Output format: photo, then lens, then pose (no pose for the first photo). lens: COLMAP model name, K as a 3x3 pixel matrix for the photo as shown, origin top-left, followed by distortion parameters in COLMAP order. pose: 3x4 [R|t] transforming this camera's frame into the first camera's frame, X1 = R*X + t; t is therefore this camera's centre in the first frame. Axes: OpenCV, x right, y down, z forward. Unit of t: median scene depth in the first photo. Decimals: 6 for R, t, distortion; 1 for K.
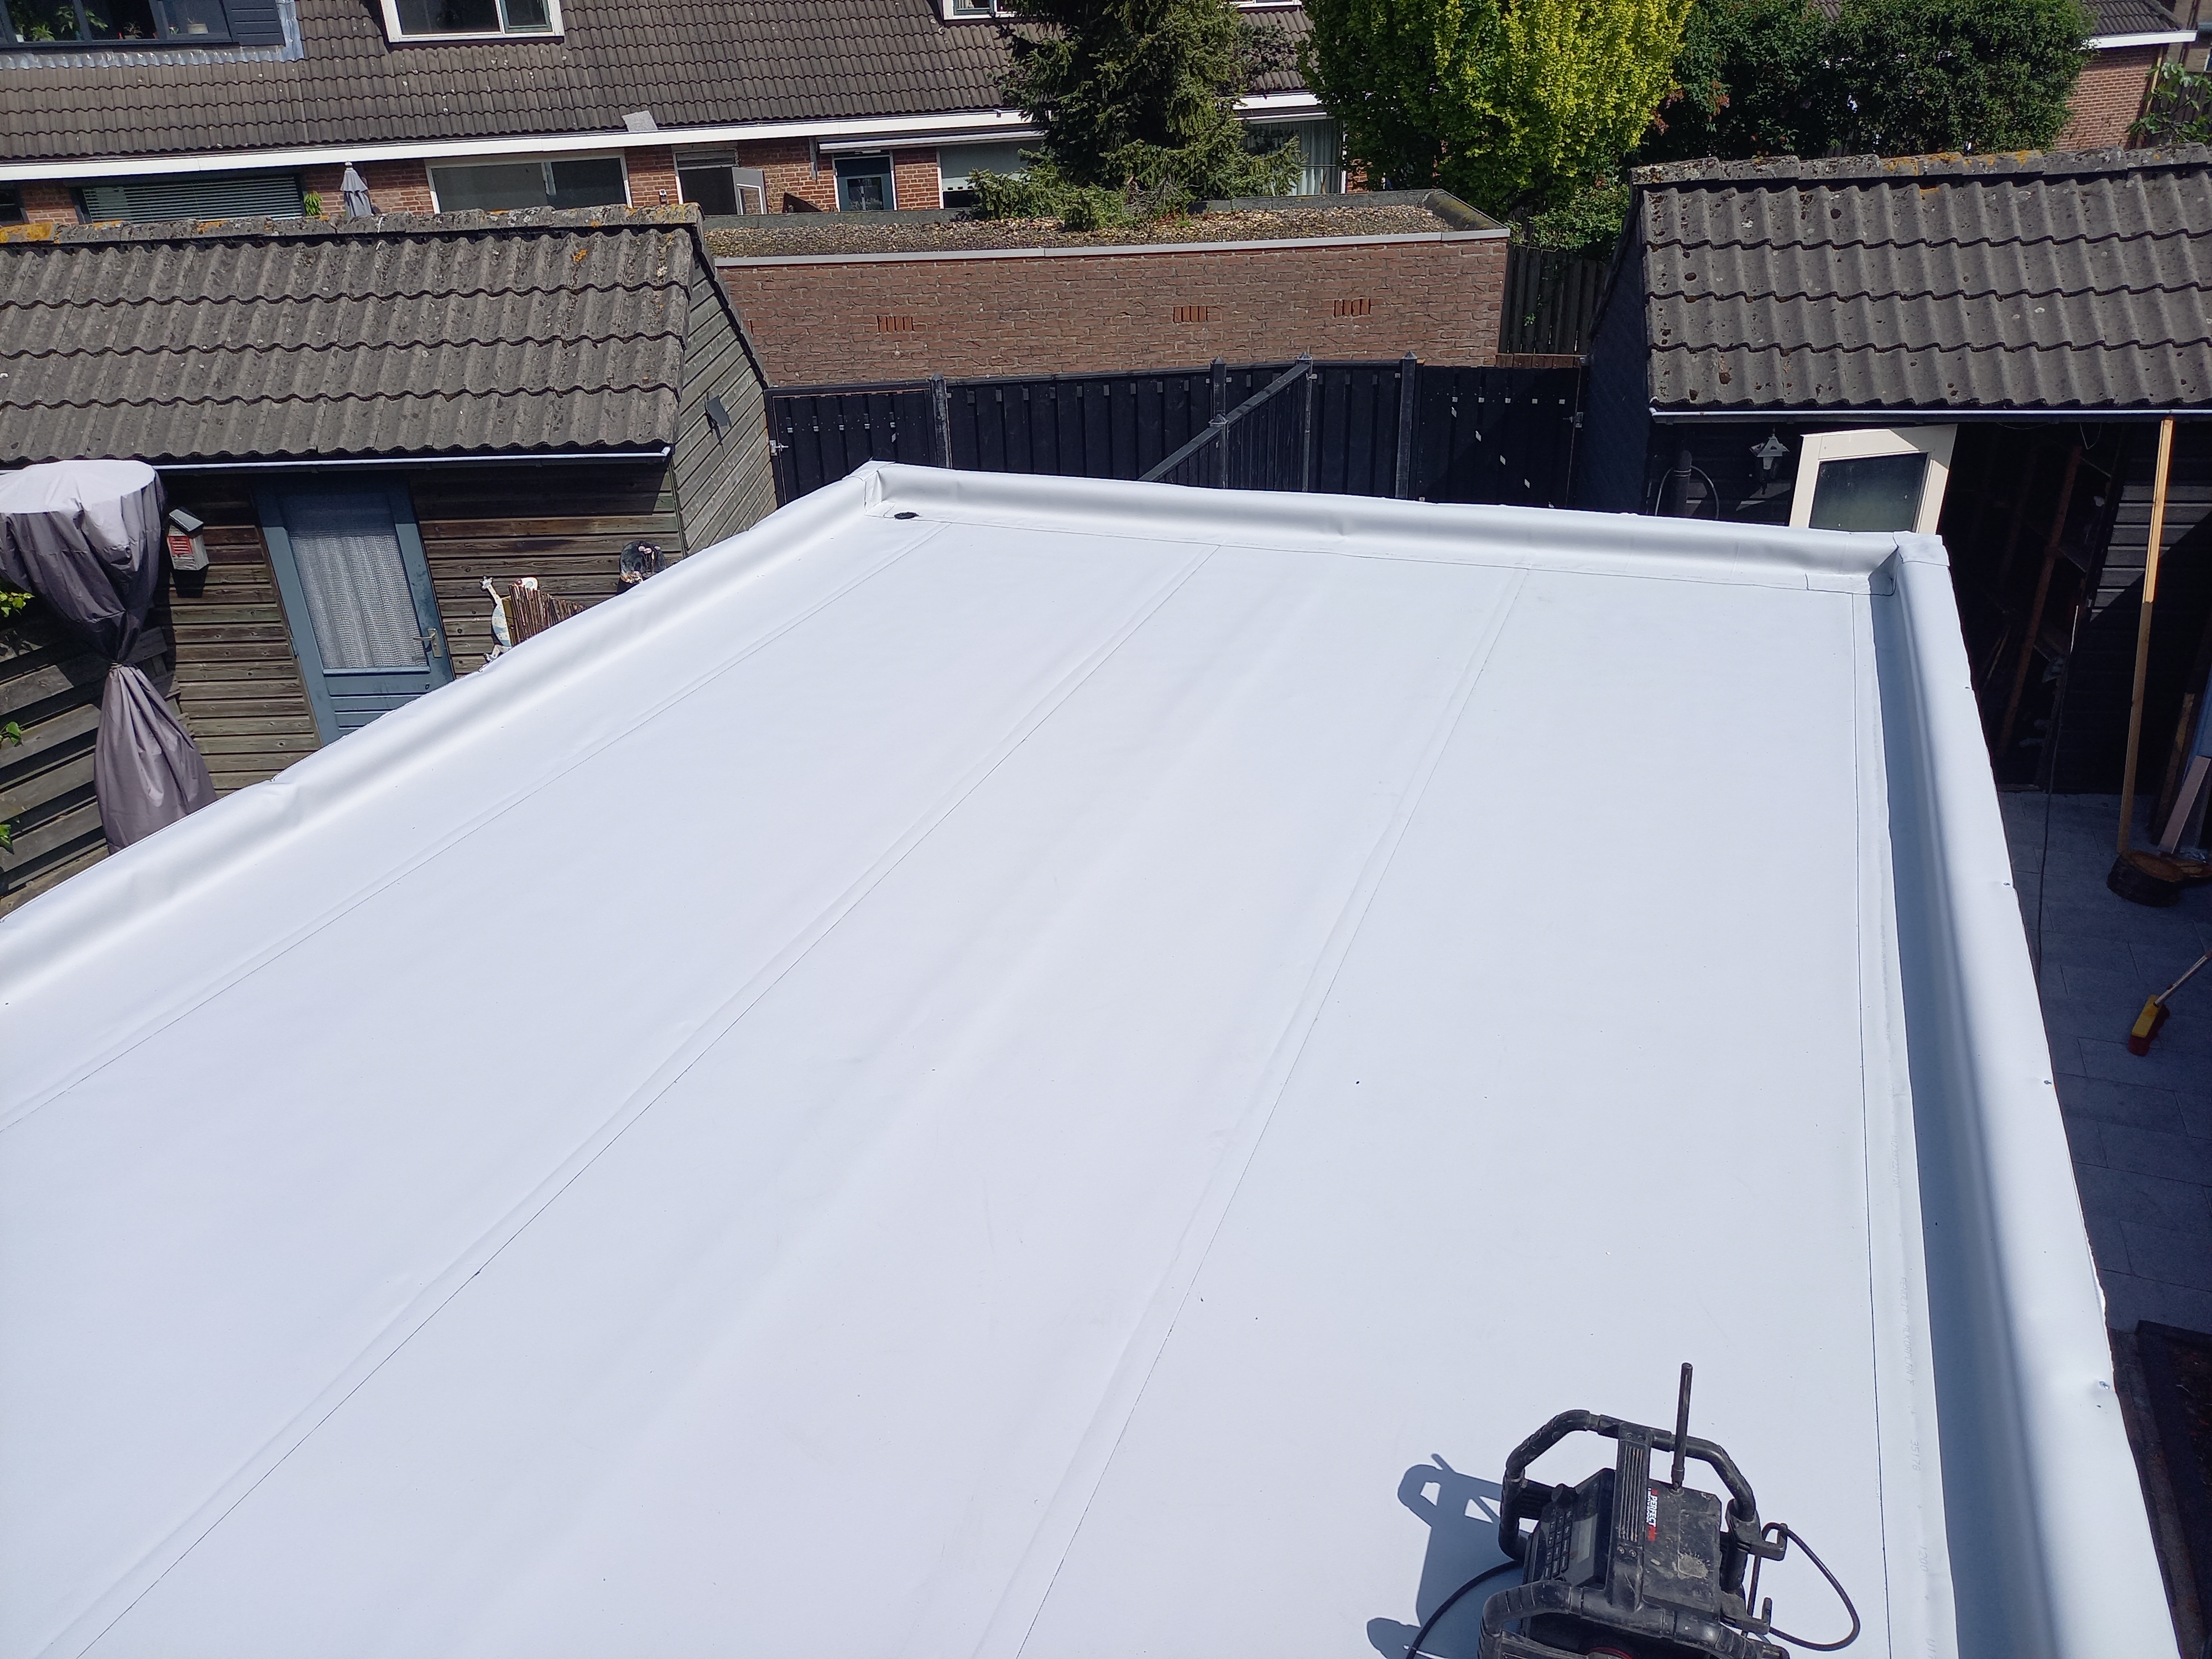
lens RADIAL K [[1611.2, 0, 1092.2], [0, 1611.2, 832.2], [0, 0, 1]] dist [0.072813, -0.073293]
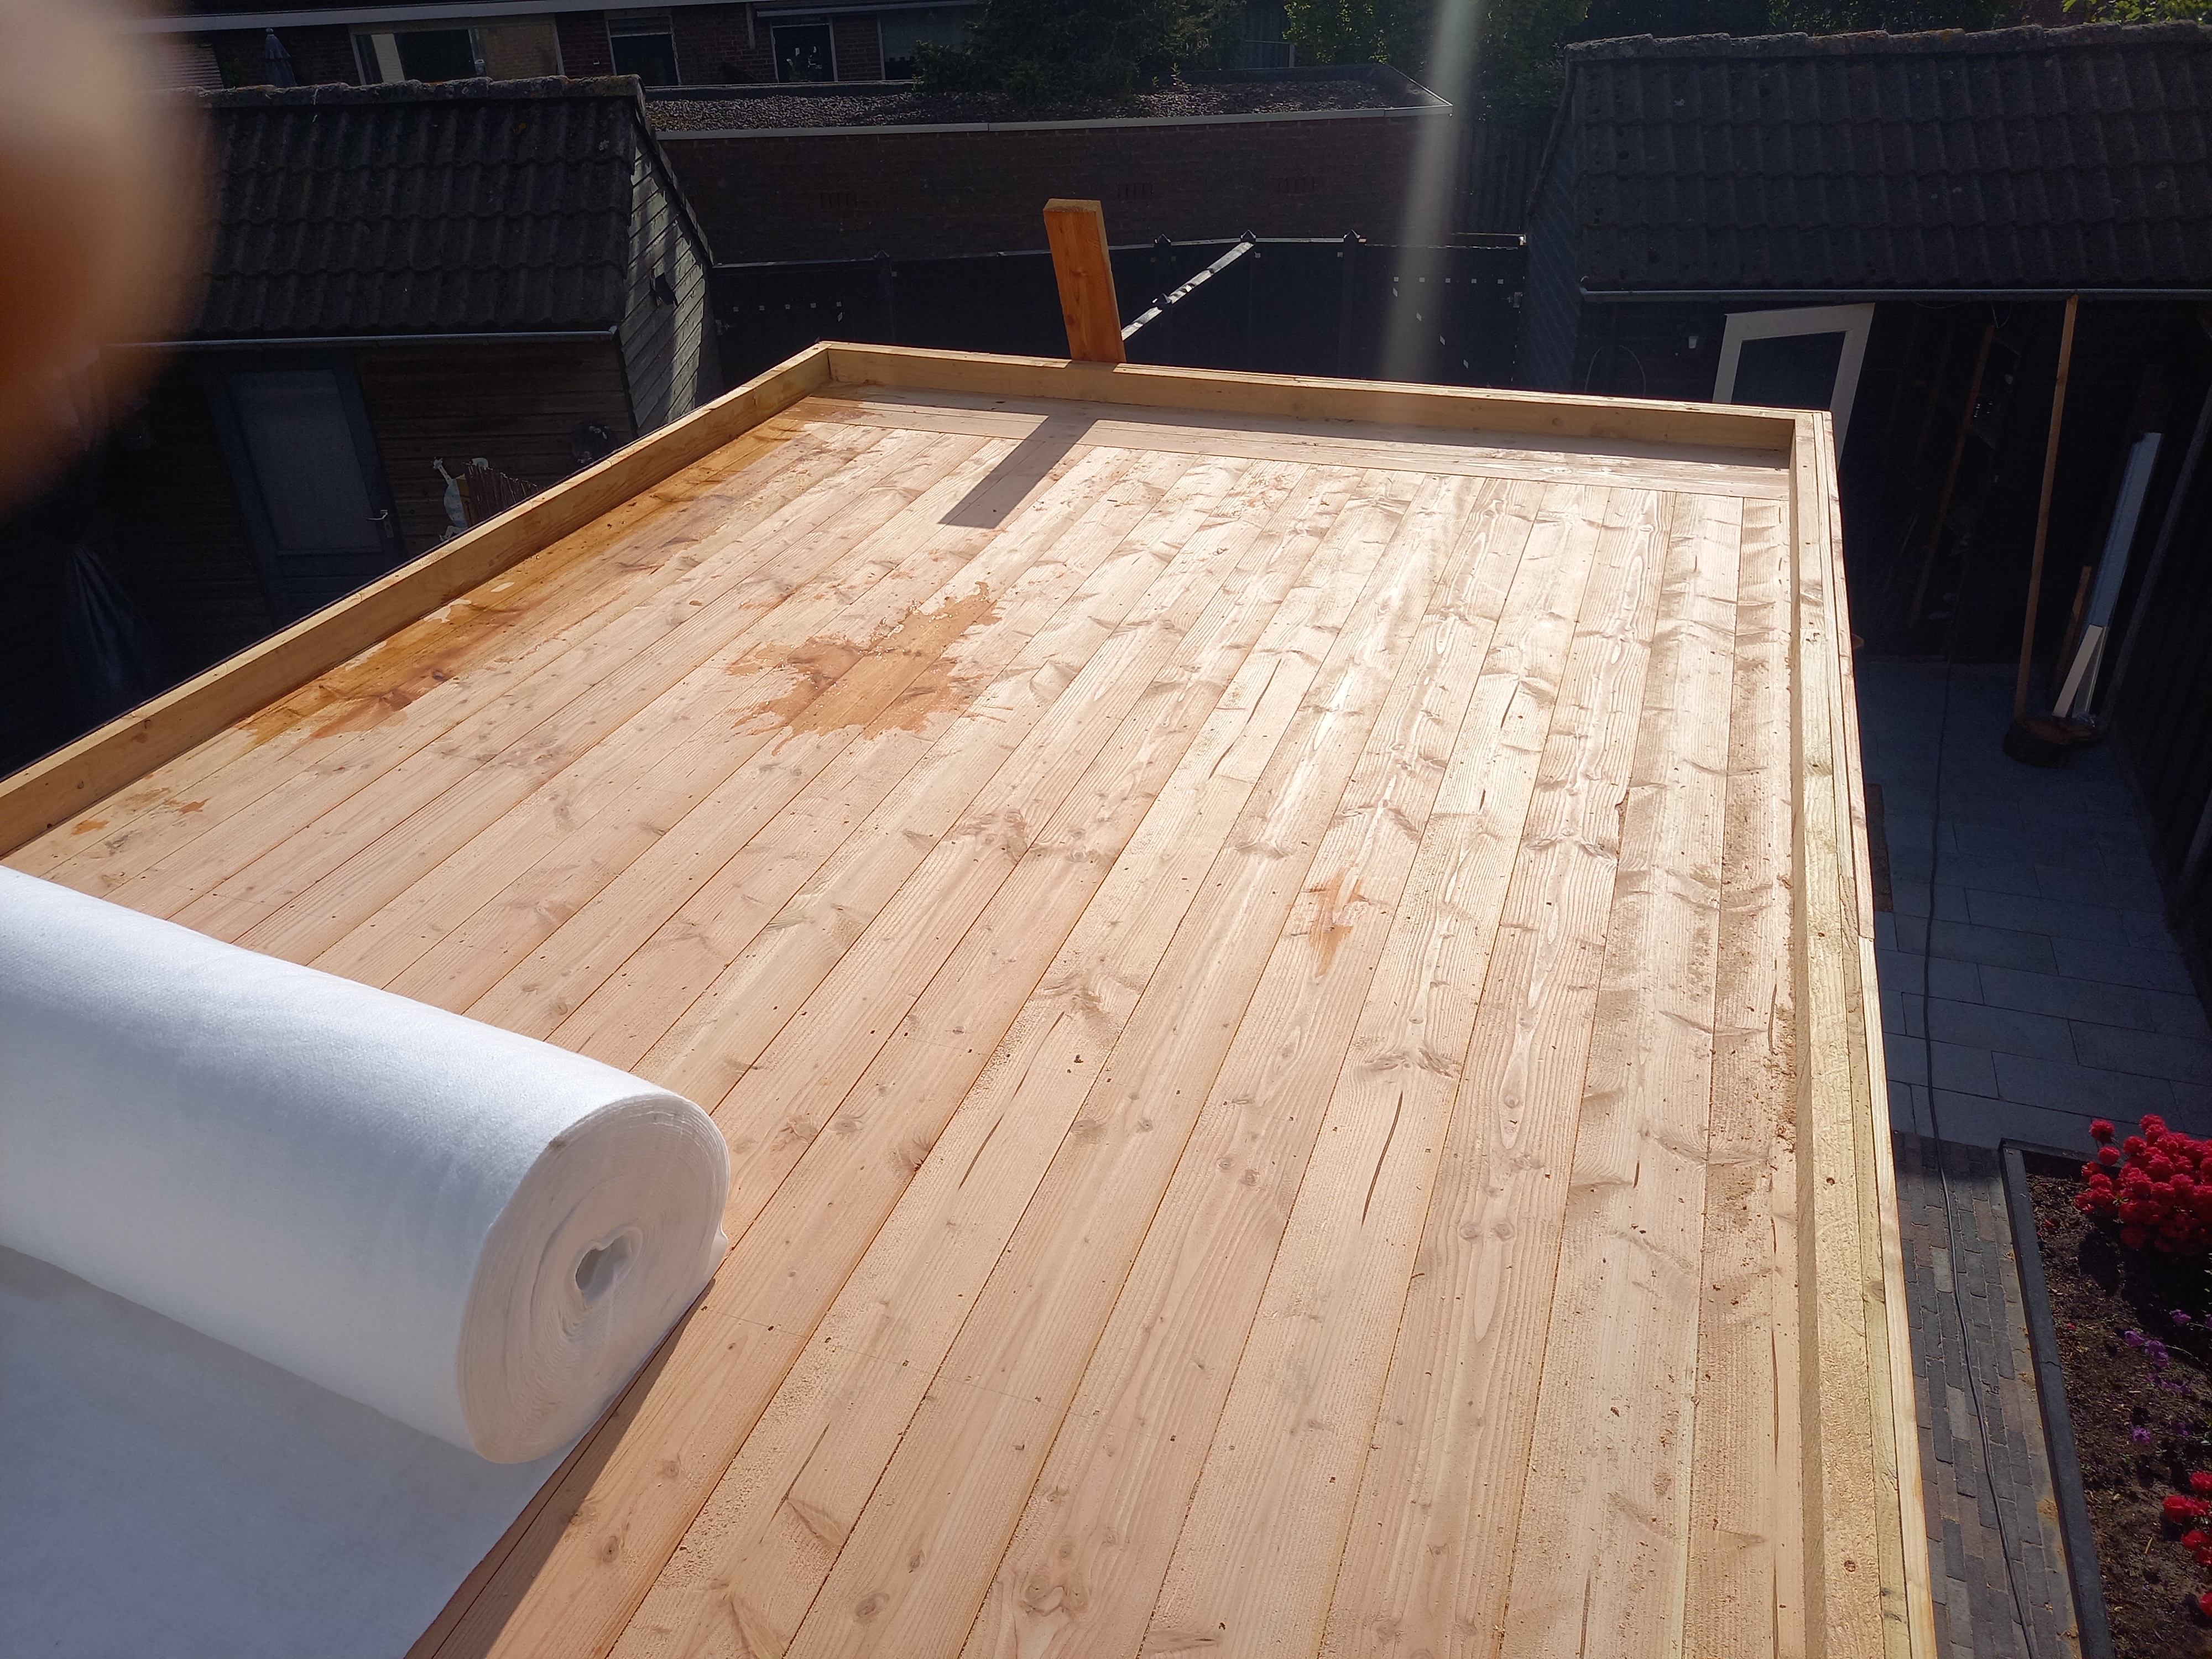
lens RADIAL K [[1611.2, 0, 1092.2], [0, 1611.2, 832.2], [0, 0, 1]] dist [0.072813, -0.073293]
pose [[0.999611, -0.008118, 0.026678, 0.005088], [0.006323, 0.997753, 0.066696, 0.010477], [-0.027159, -0.066501, 0.997417, -0.034665]]
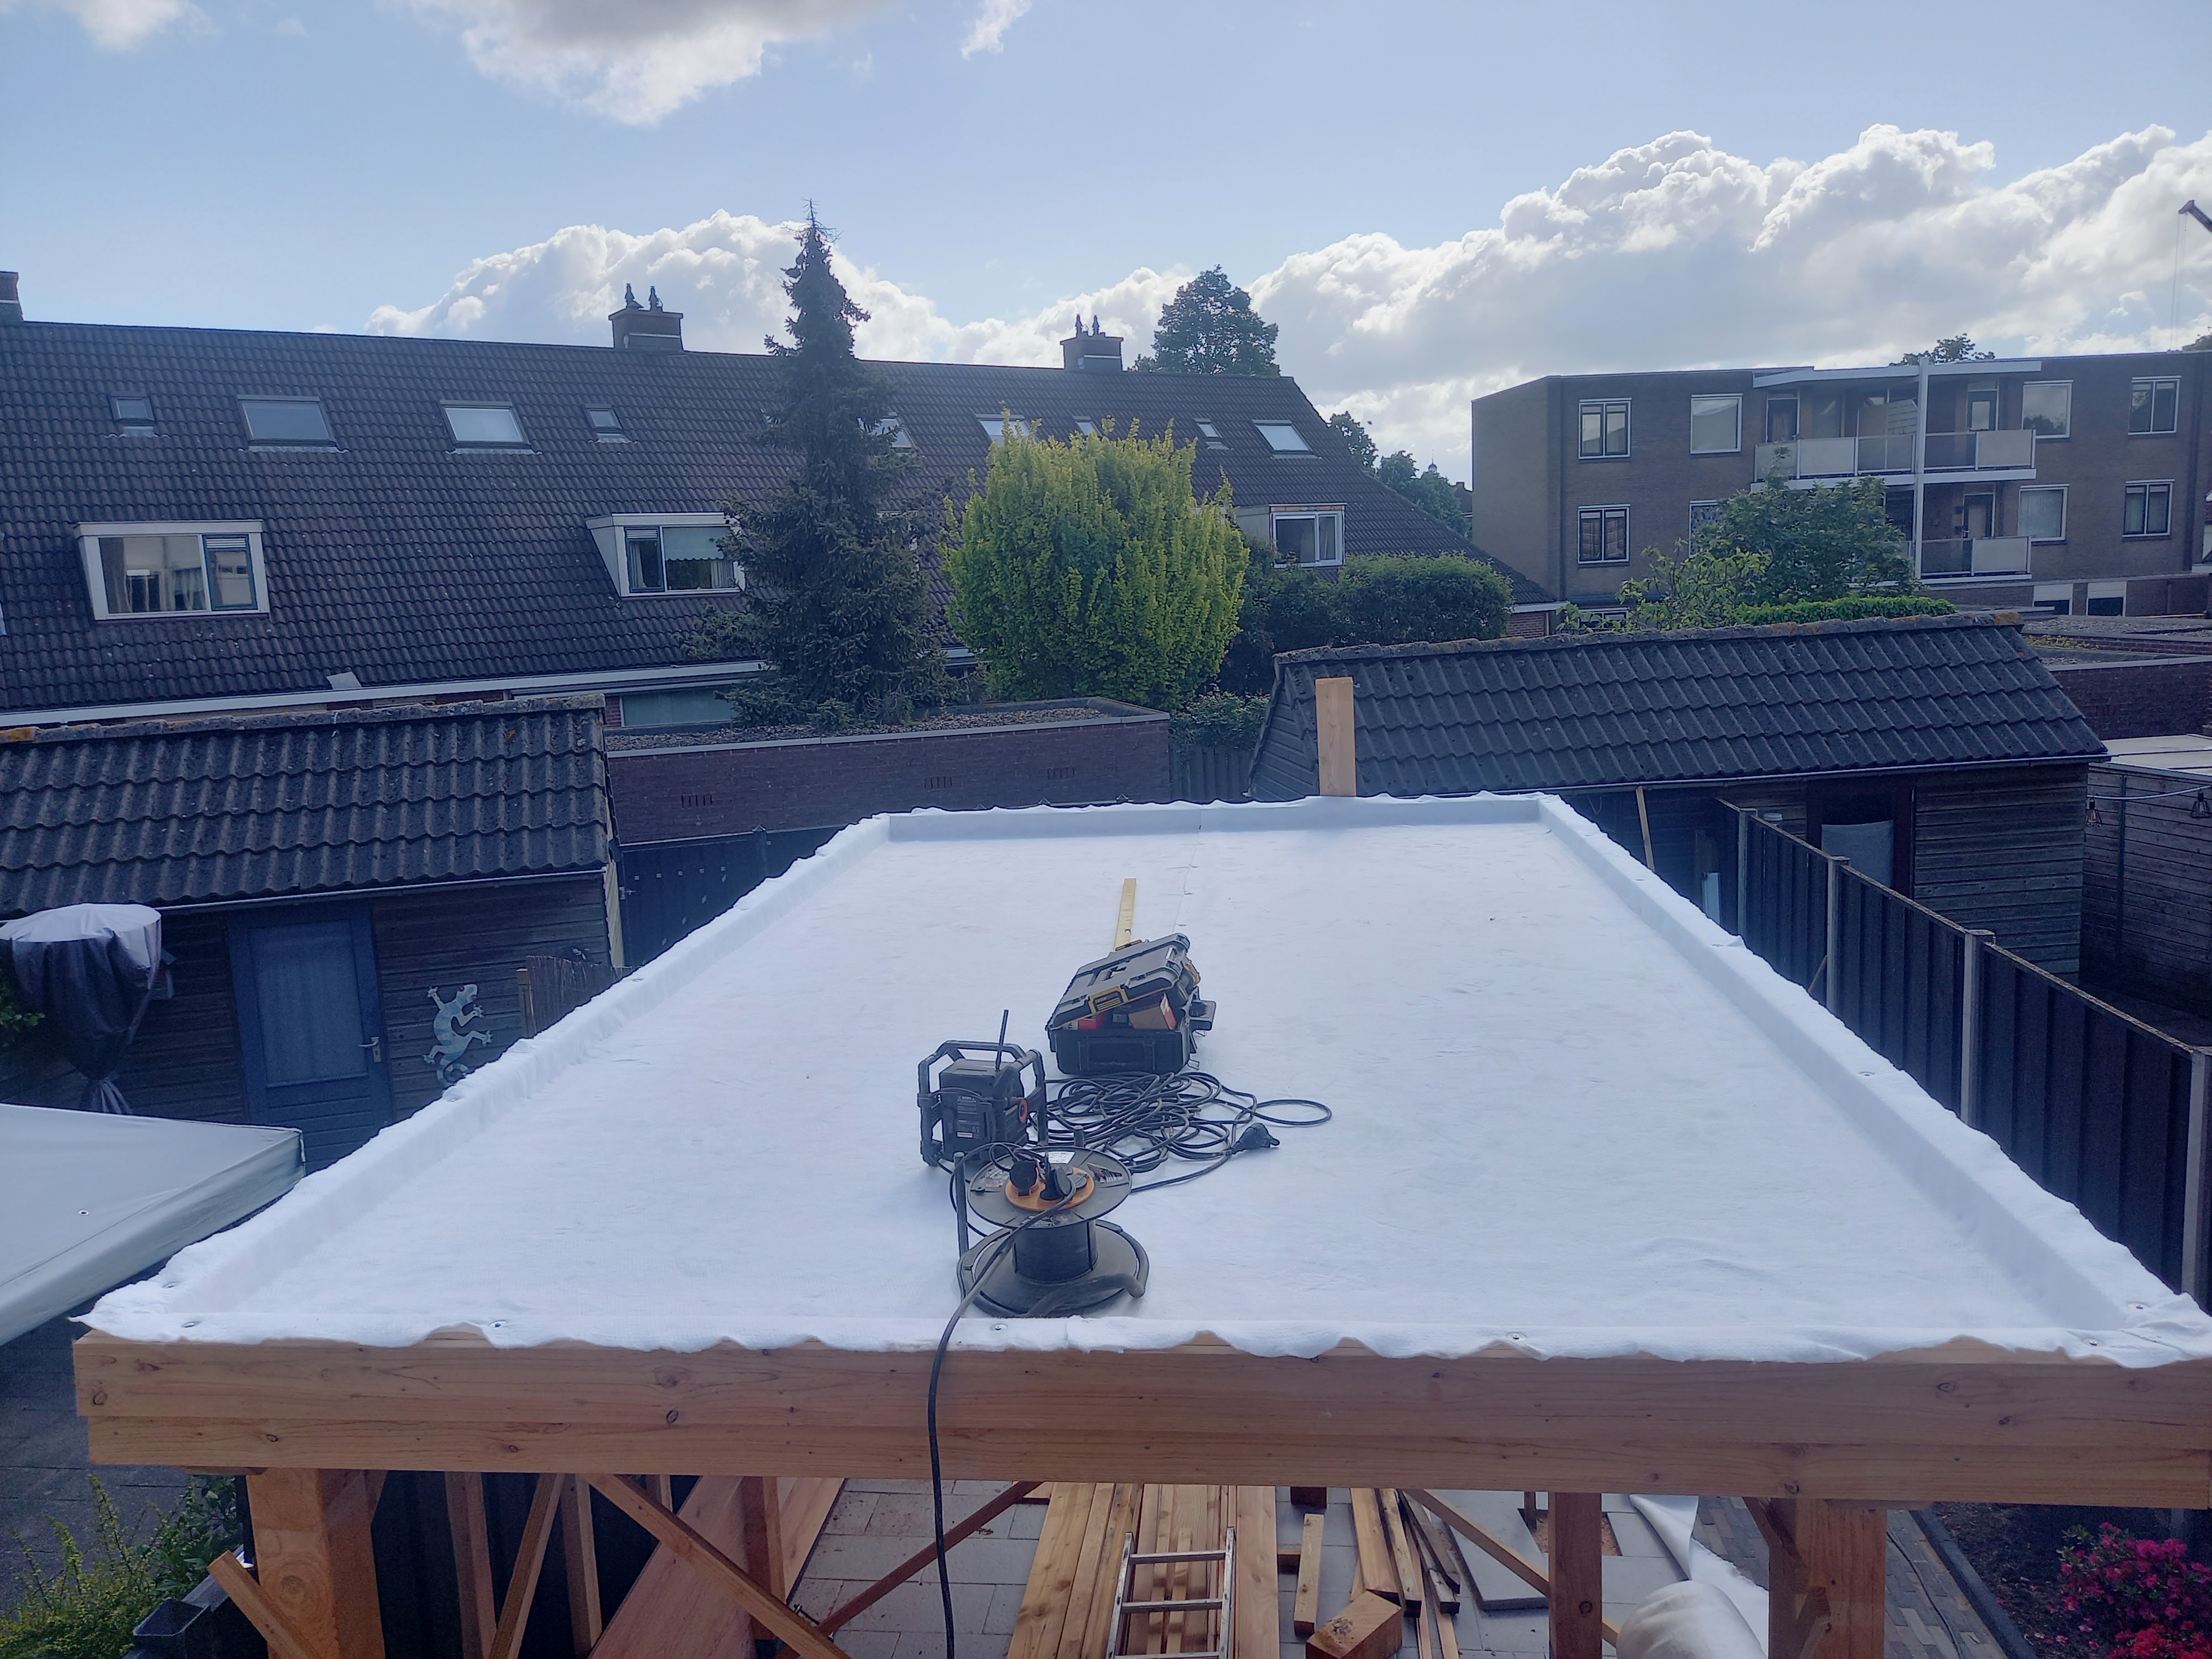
lens RADIAL K [[1611.2, 0, 1092.2], [0, 1611.2, 832.2], [0, 0, 1]] dist [0.072813, -0.073293]
pose [[0.963572, -0.051680, 0.262408, -0.216776], [0.133485, 0.943140, -0.304416, 0.163413], [-0.231755, 0.328355, 0.915682, -0.234981]]
